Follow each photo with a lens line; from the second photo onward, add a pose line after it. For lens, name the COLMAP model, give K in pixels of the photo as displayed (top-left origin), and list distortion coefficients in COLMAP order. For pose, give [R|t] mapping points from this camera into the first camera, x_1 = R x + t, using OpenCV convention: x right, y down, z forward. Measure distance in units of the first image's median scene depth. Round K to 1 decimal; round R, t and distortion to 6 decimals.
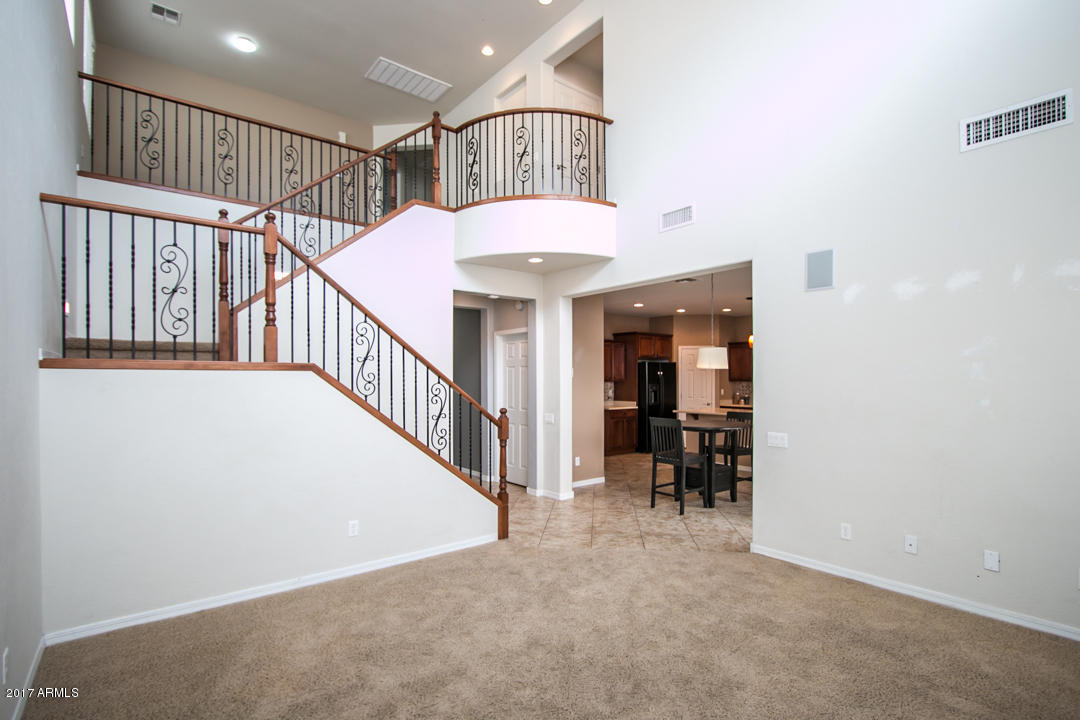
lens RADIAL K [[517.5, 0, 535.6], [0, 517.5, 376.6], [0, 0, 1]] dist [0.001007, 0.000090]
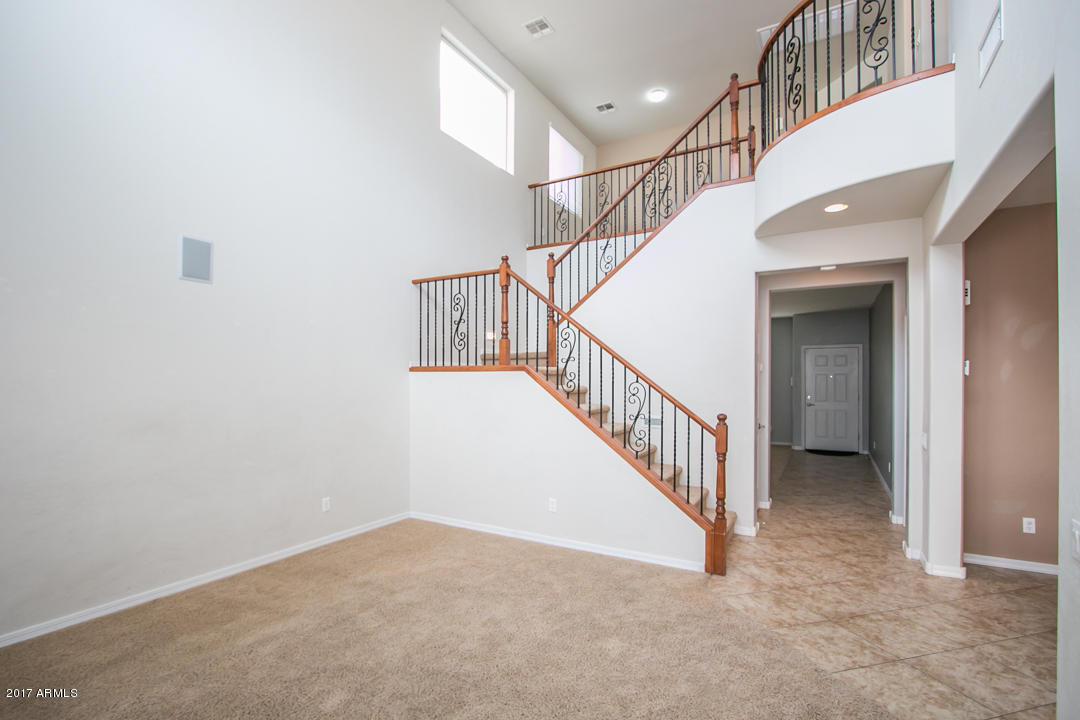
lens RADIAL K [[502.9, 0, 541.0], [0, 502.9, 376.2], [0, 0, 1]] dist [-0.001576, -0.000453]
pose [[0.373650, -0.002140, -0.927567, 0.549166], [0.002166, 0.999997, -0.001435, 0.002352], [0.927567, -0.001473, 0.373653, 0.434343]]
